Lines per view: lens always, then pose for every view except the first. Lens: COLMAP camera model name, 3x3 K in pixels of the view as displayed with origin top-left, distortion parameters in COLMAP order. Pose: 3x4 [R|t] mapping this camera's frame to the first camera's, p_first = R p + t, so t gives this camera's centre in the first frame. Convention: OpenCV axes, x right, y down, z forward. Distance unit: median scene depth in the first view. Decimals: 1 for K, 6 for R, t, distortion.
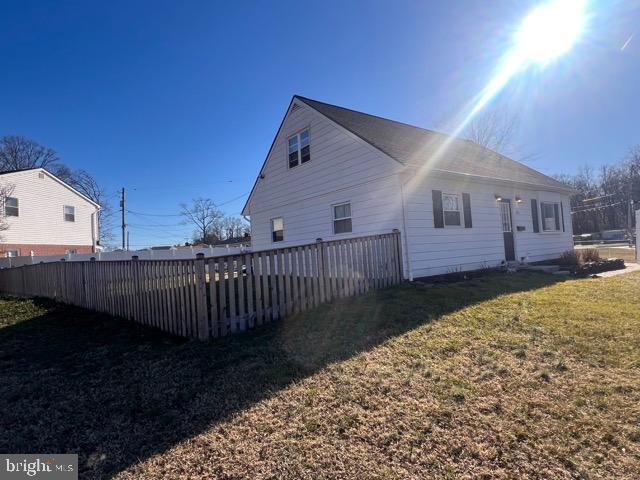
lens RADIAL K [[353.0, 0, 320.8], [0, 353.0, 240.1], [0, 0, 1]] dist [0.001795, -0.001257]
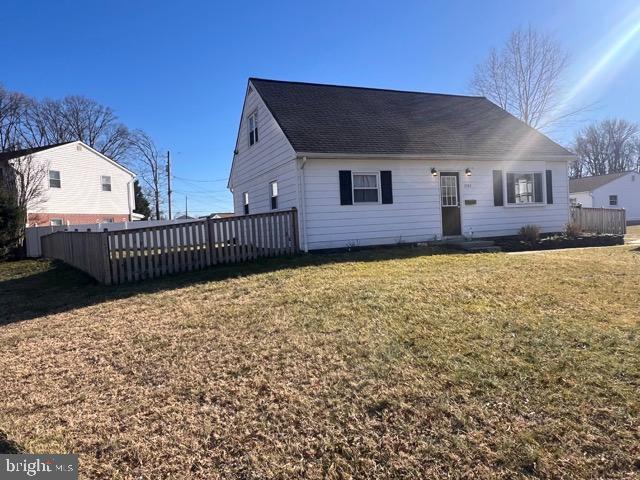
lens RADIAL K [[445.8, 0, 320.4], [0, 445.8, 237.8], [0, 0, 1]] dist [0.003784, 0.001082]
pose [[0.973023, 0.013912, -0.230290, 0.422661], [0.003582, 0.997149, 0.075372, -0.027202], [0.230682, -0.074164, 0.970199, -0.275923]]
